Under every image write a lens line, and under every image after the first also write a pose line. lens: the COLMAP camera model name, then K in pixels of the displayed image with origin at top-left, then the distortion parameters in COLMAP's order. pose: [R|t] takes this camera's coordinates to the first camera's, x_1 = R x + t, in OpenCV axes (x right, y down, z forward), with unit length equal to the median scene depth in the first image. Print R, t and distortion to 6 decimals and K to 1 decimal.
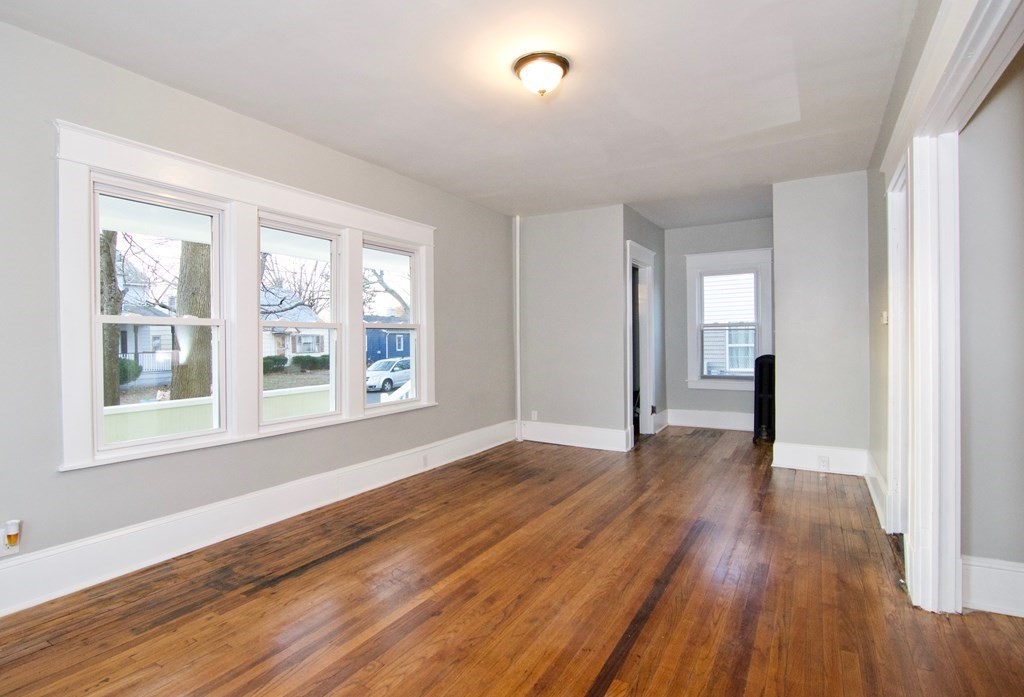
lens RADIAL K [[519.9, 0, 498.5], [0, 519.9, 345.5], [0, 0, 1]] dist [0.001813, -0.013129]
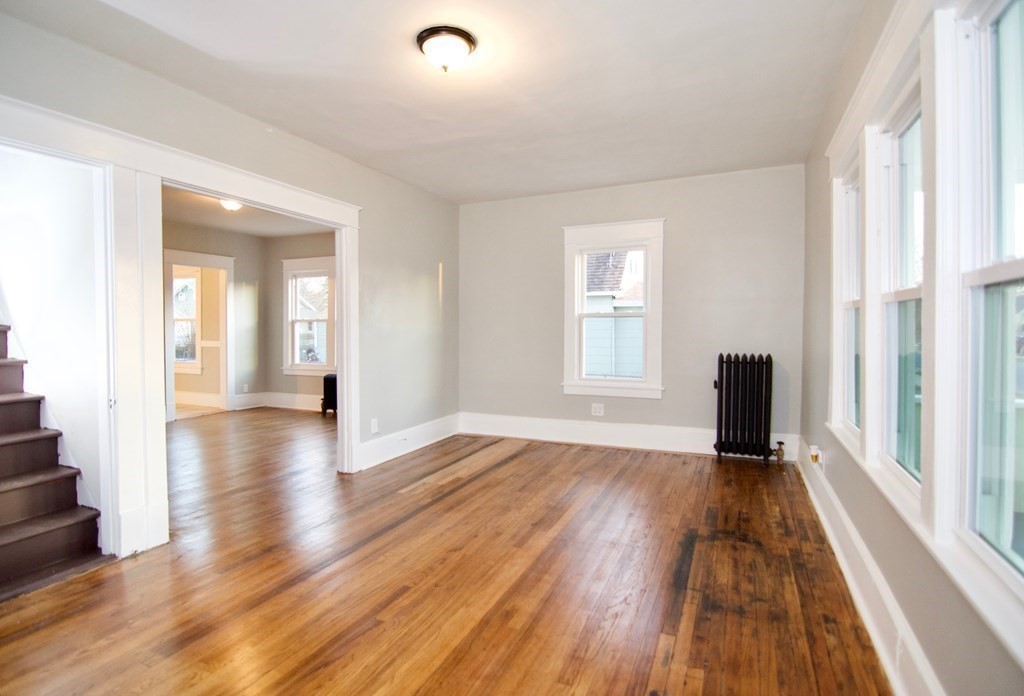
lens RADIAL K [[523.4, 0, 500.1], [0, 523.4, 343.4], [0, 0, 1]] dist [-0.001005, -0.014501]
pose [[-0.992939, 0.018837, -0.117122, 0.079431], [0.014183, 0.999081, 0.040442, -0.018616], [0.117776, 0.038495, -0.992294, 1.469275]]
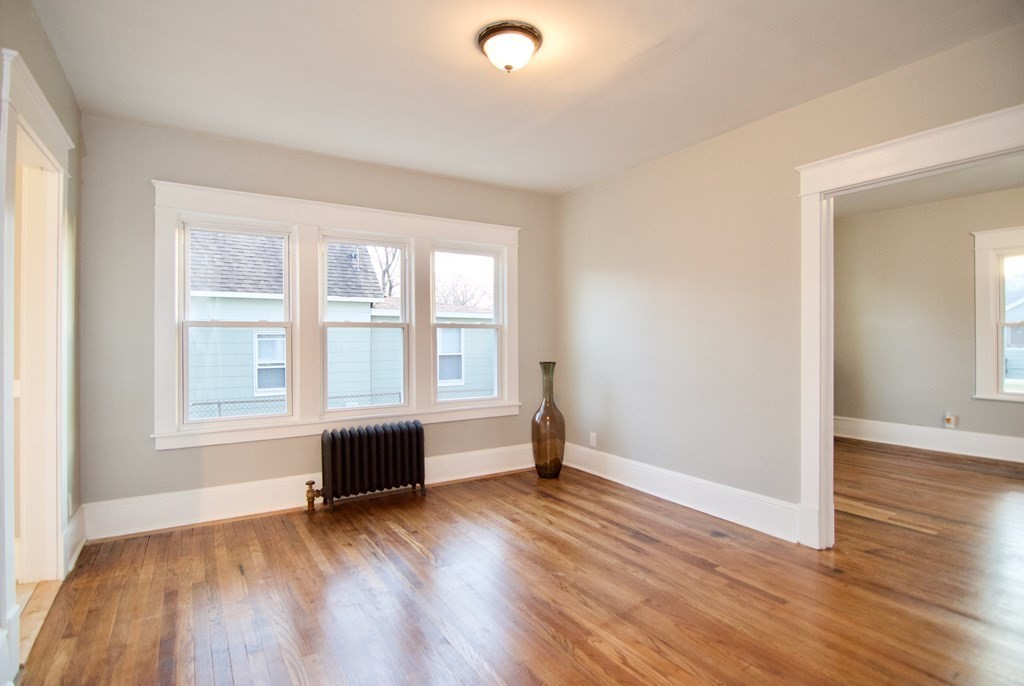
lens RADIAL K [[512.6, 0, 510.6], [0, 512.6, 338.1], [0, 0, 1]] dist [-0.000696, -0.012745]
pose [[-0.448362, 0.013776, -0.893746, 1.245196], [0.001167, 0.999889, 0.014826, -0.022939], [0.893851, 0.005605, -0.448328, 0.154776]]
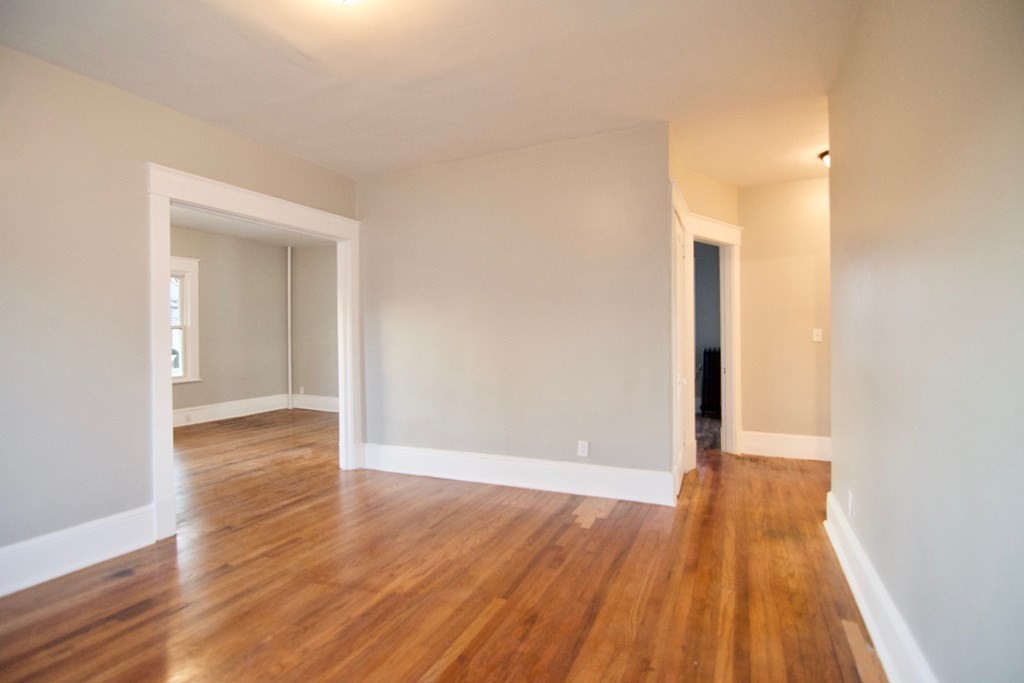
lens RADIAL K [[502.4, 0, 511.2], [0, 502.4, 335.8], [0, 0, 1]] dist [-0.000117, -0.012660]
pose [[0.993359, 0.004447, 0.114974, 0.776127], [-0.003592, 0.999964, -0.007642, -0.005049], [-0.115003, 0.007178, 0.993339, -0.663798]]
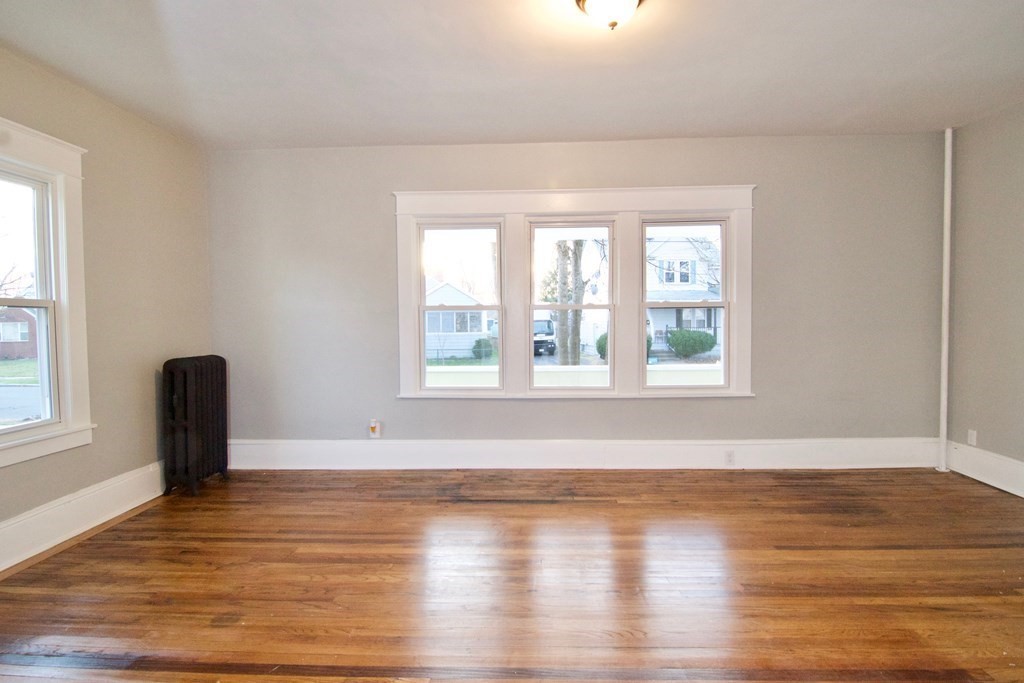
lens RADIAL K [[508.3, 0, 512.0], [0, 508.3, 341.5], [0, 0, 1]] dist [-0.001778, -0.010776]
pose [[0.485623, 0.039337, -0.873283, 0.544185], [-0.003244, 0.999061, 0.043199, -0.012967], [0.874162, -0.018145, 0.485295, 0.340048]]
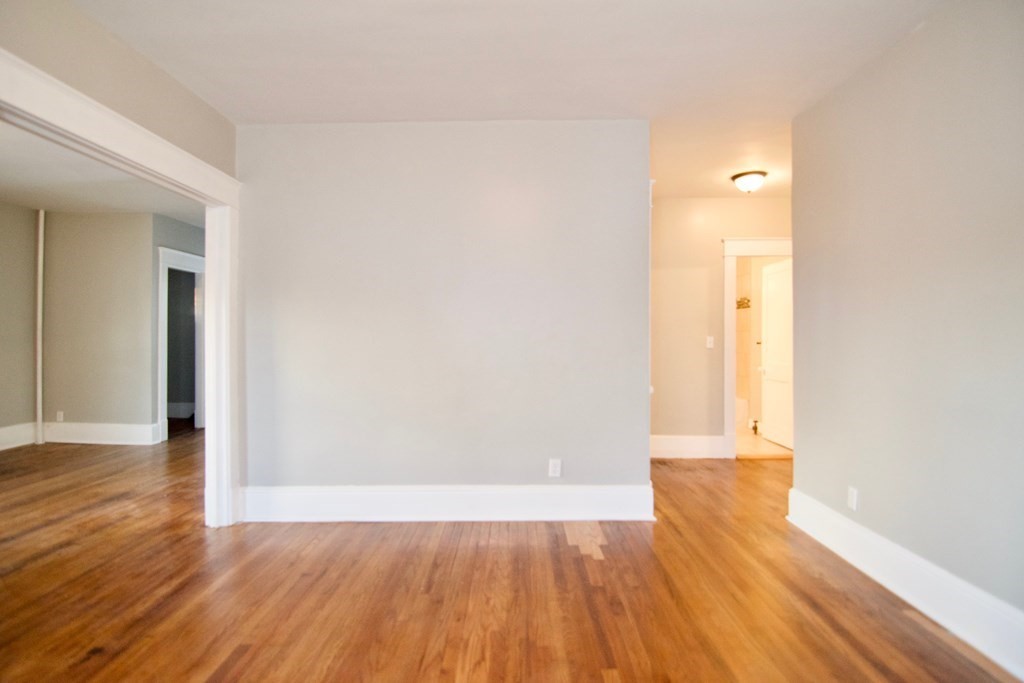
lens RADIAL K [[524.0, 0, 510.9], [0, 524.0, 337.6], [0, 0, 1]] dist [-0.000875, -0.014225]
pose [[0.859525, 0.014740, 0.510880, 0.486930], [-0.006945, 0.999829, -0.017162, -0.003295], [-0.511046, 0.011203, 0.859480, -0.443474]]
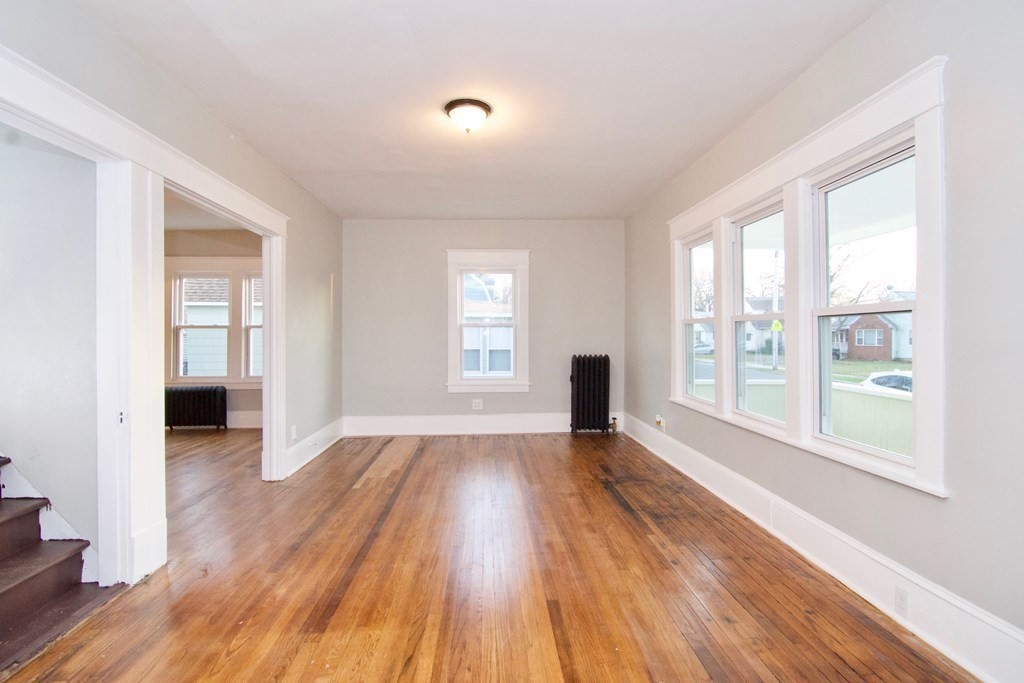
lens RADIAL K [[502.4, 0, 511.2], [0, 502.4, 335.8], [0, 0, 1]] dist [-0.000117, -0.012660]
pose [[-0.825647, 0.014753, -0.563994, 0.491212], [0.007371, 0.999855, 0.015363, -0.024027], [0.564139, 0.008527, -0.825636, 1.499063]]
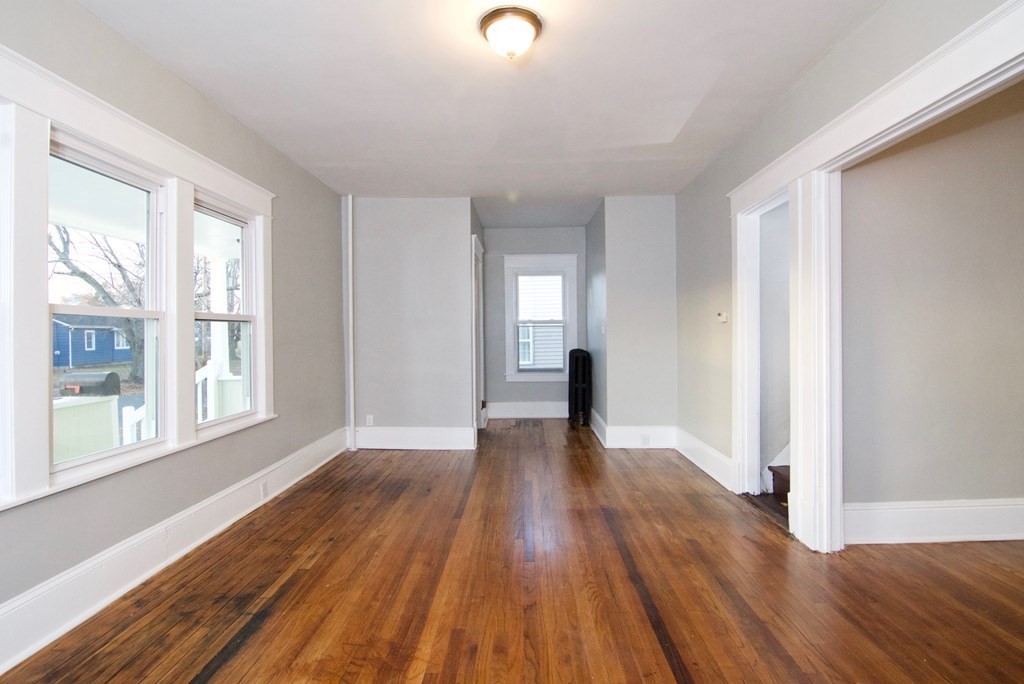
lens RADIAL K [[512.6, 0, 510.6], [0, 512.6, 337.1], [0, 0, 1]] dist [-0.000696, -0.012745]
pose [[0.867534, -0.001898, 0.497374, -0.262042], [0.006510, 0.999950, -0.007539, 0.000441], [-0.497335, 0.009778, 0.867503, 0.184447]]
